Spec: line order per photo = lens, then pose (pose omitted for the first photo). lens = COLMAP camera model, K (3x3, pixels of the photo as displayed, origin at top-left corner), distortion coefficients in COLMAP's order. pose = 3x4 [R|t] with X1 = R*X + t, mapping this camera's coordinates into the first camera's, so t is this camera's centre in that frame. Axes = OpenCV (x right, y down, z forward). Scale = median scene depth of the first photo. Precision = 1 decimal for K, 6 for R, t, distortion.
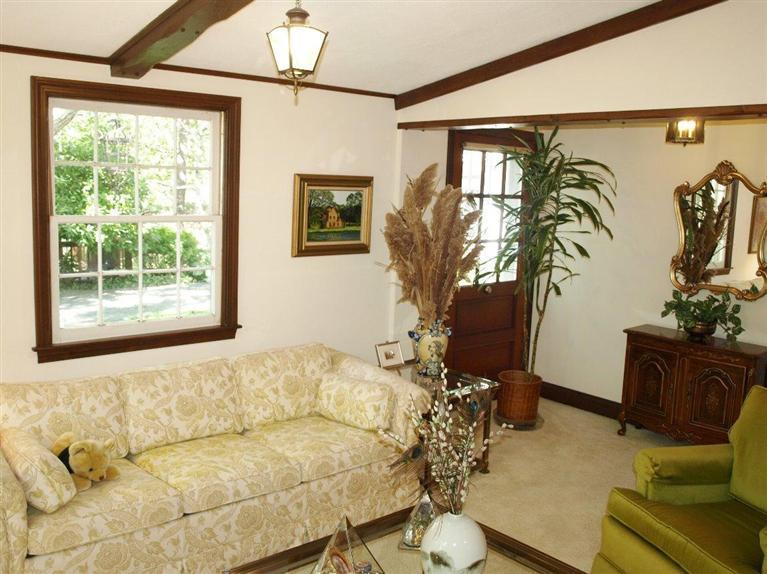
lens RADIAL K [[762.3, 0, 382.9], [0, 762.3, 283.1], [0, 0, 1]] dist [-0.004623, 0.000000]
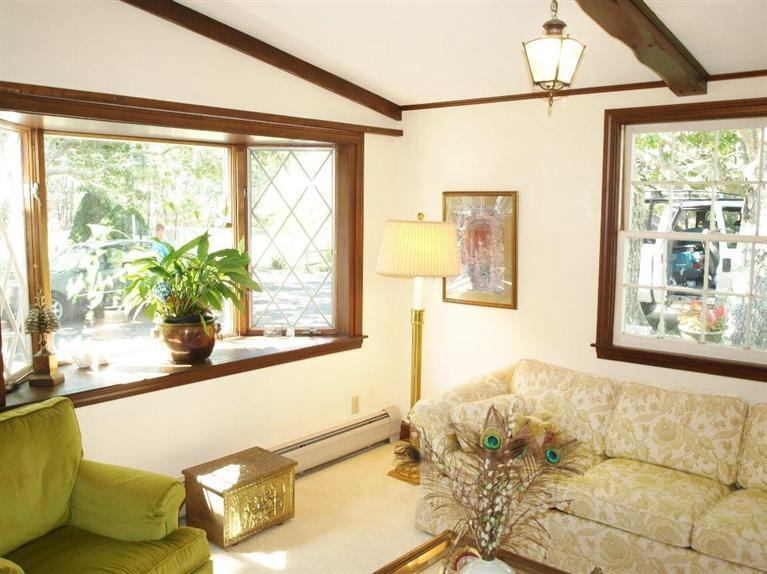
lens RADIAL K [[762.3, 0, 383.2], [0, 762.3, 290.1], [0, 0, 1]] dist [-0.004623, 0.000000]
pose [[0.178479, 0.096051, -0.979244, 0.627299], [-0.128281, 0.989001, 0.073627, -0.040504], [0.975546, 0.112478, 0.188837, 0.467981]]
